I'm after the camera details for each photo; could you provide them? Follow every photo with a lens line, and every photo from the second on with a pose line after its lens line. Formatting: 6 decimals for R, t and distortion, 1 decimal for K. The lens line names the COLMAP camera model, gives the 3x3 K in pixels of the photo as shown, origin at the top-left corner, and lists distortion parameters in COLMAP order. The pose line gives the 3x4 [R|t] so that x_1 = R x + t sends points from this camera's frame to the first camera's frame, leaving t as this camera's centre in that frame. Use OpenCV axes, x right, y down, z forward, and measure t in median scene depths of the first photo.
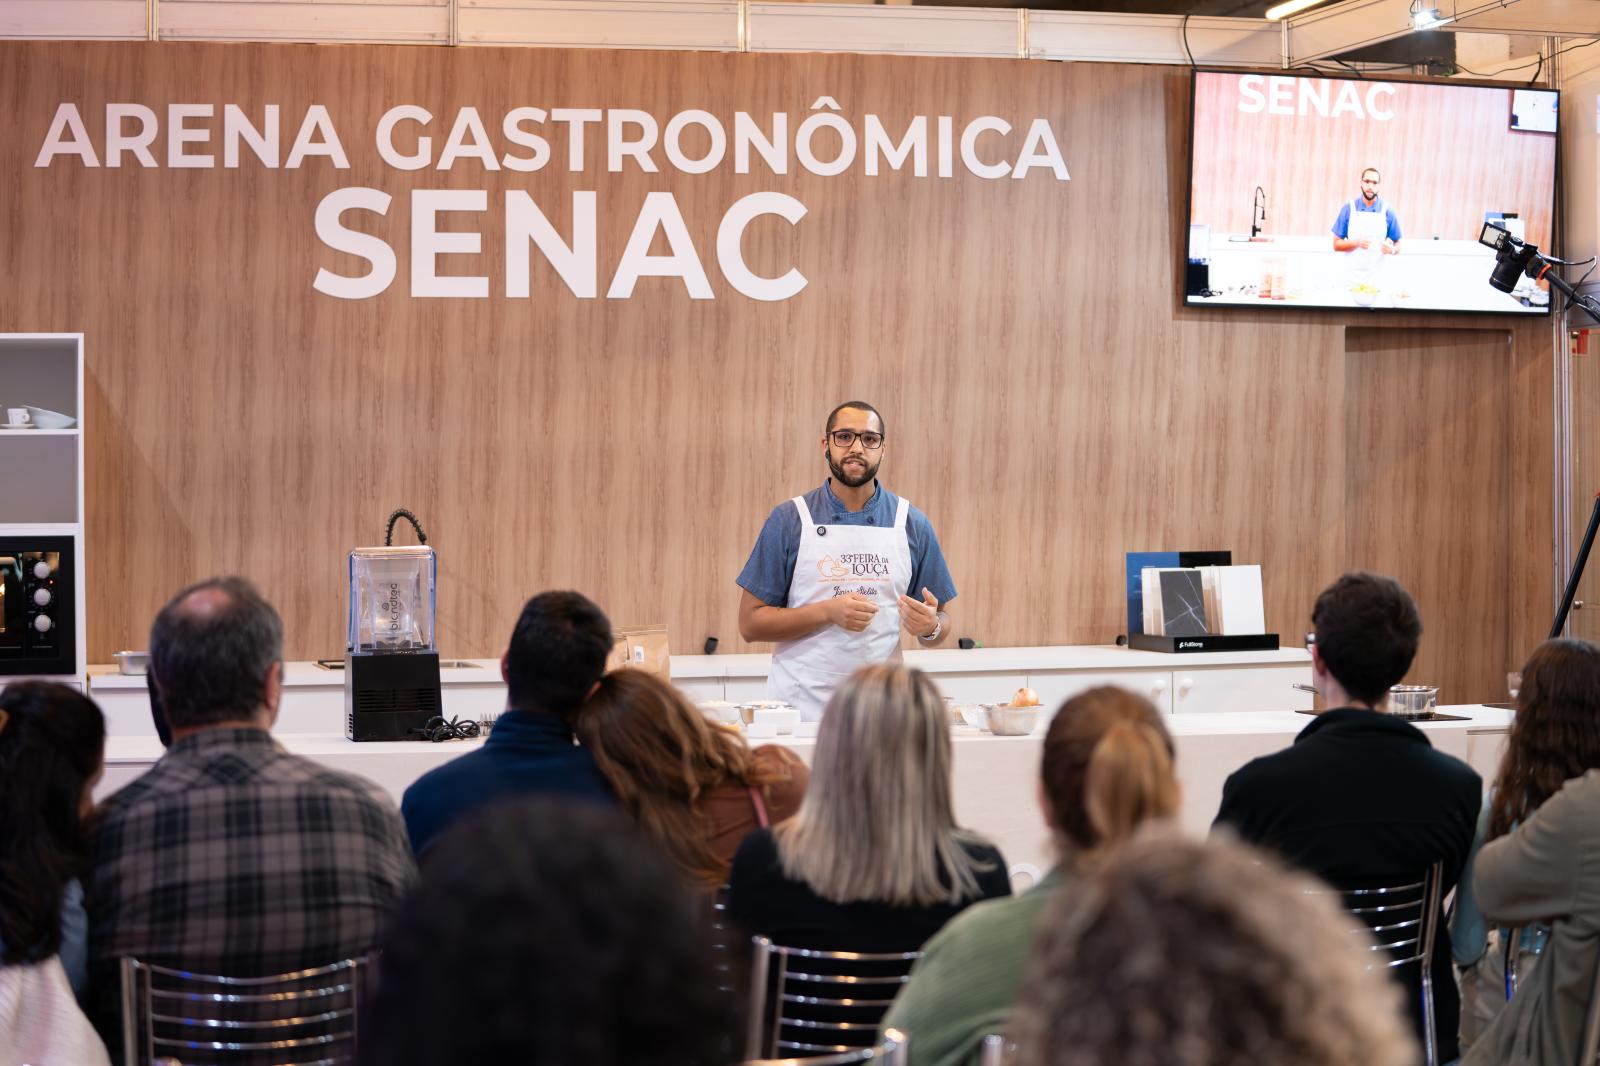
lens RADIAL K [[3219.6, 0, 800.0], [0, 3219.6, 533.0], [0, 0, 1]] dist [-0.297802, 0.025220]
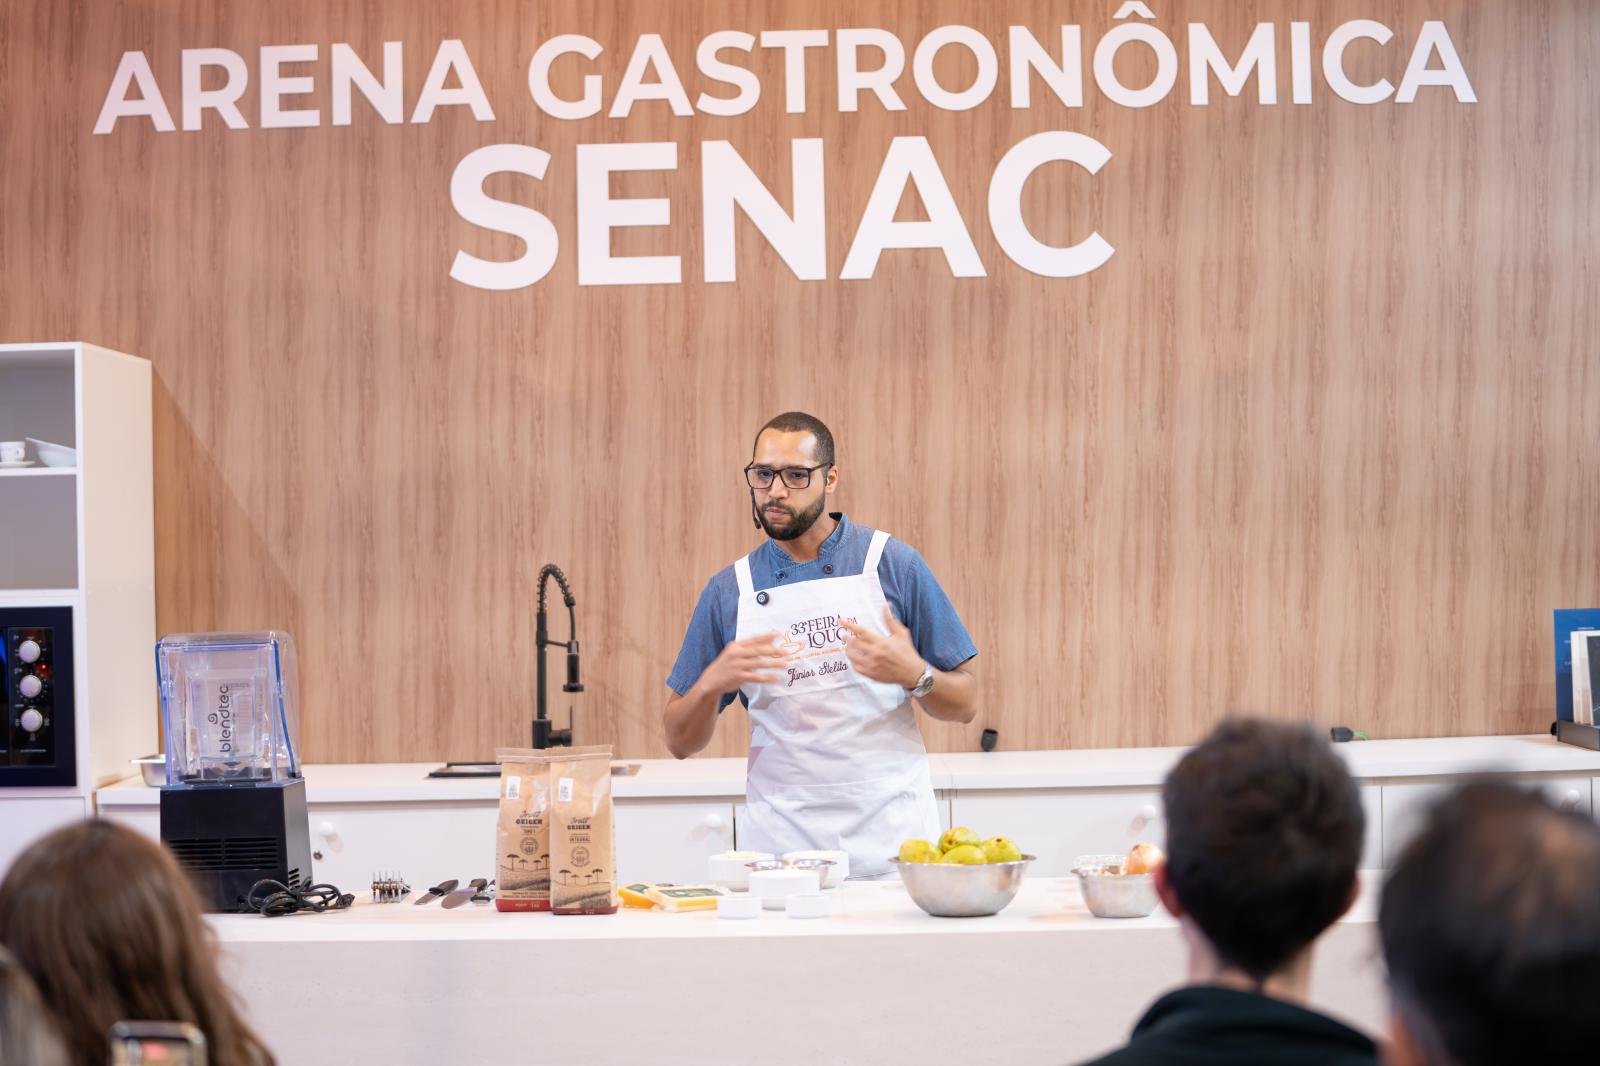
lens RADIAL K [[3302.2, 0, 800.0], [0, 3302.2, 533.0], [0, 0, 1]] dist [-0.275273, -0.122720]
pose [[0.968116, -0.014254, -0.250096, 0.123687], [0.012341, 0.999881, -0.009216, -0.006679], [0.250197, 0.005836, 0.968177, 0.250097]]
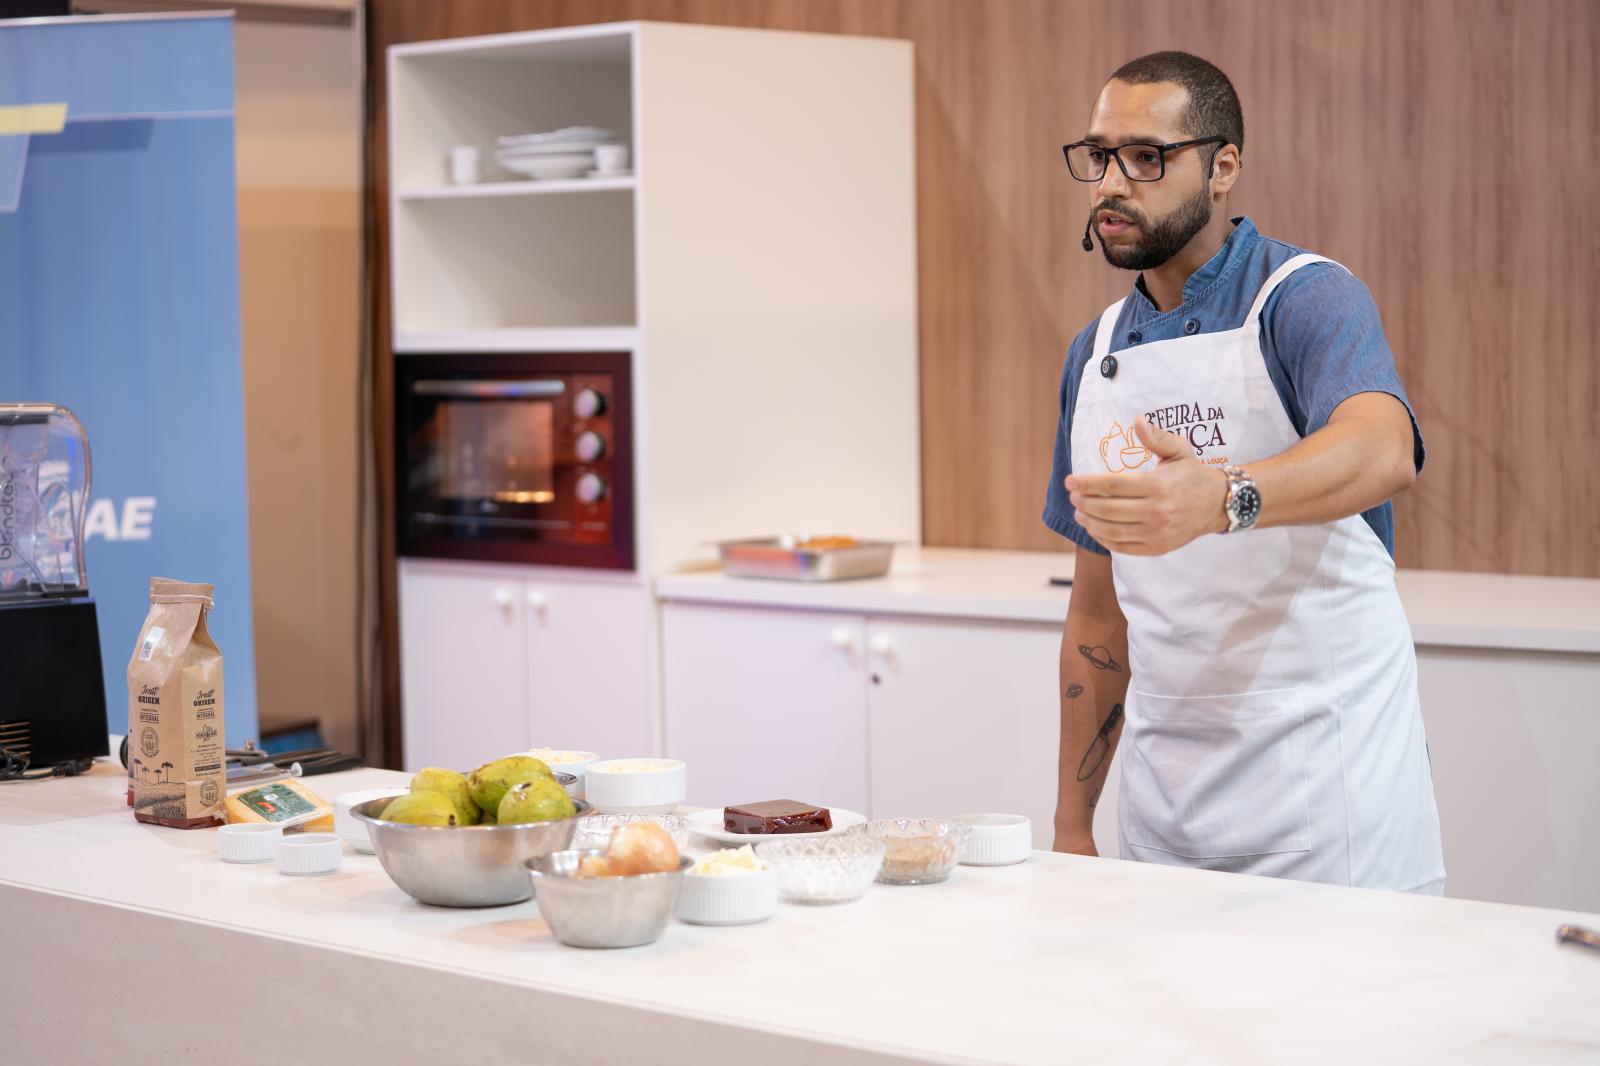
lens RADIAL K [[3302.2, 0, 800.0], [0, 3302.2, 533.0], [0, 0, 1]] dist [-0.275273, -0.122720]
pose [[0.572942, 0.056027, -0.817679, 0.285196], [0.007467, 0.997263, 0.073564, -0.009470], [0.819562, -0.048254, 0.570955, 0.584583]]
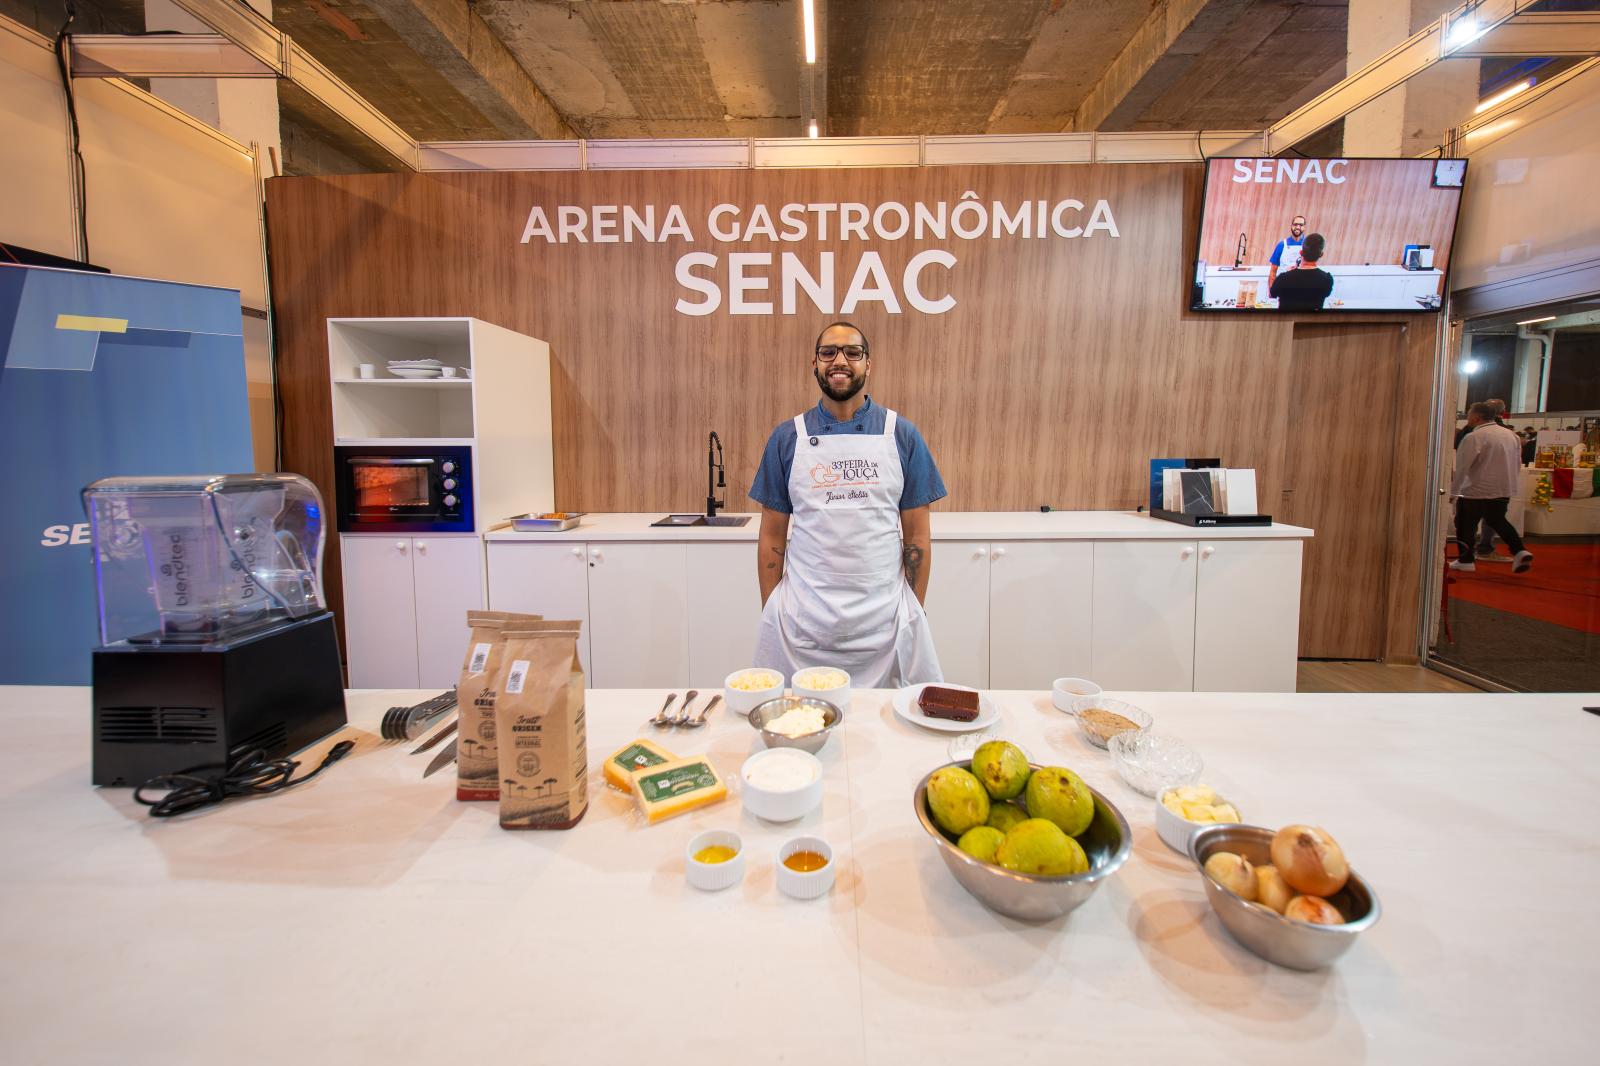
lens RADIAL K [[616.2, 0, 817.0], [0, 616.2, 482.4], [0, 0, 1]] dist [0.019036, -0.010994]
pose [[0.964984, 0.022607, -0.261335, 0.019632], [-0.005158, 0.997722, 0.067261, -0.002483], [0.262260, -0.063558, 0.962902, 0.661821]]
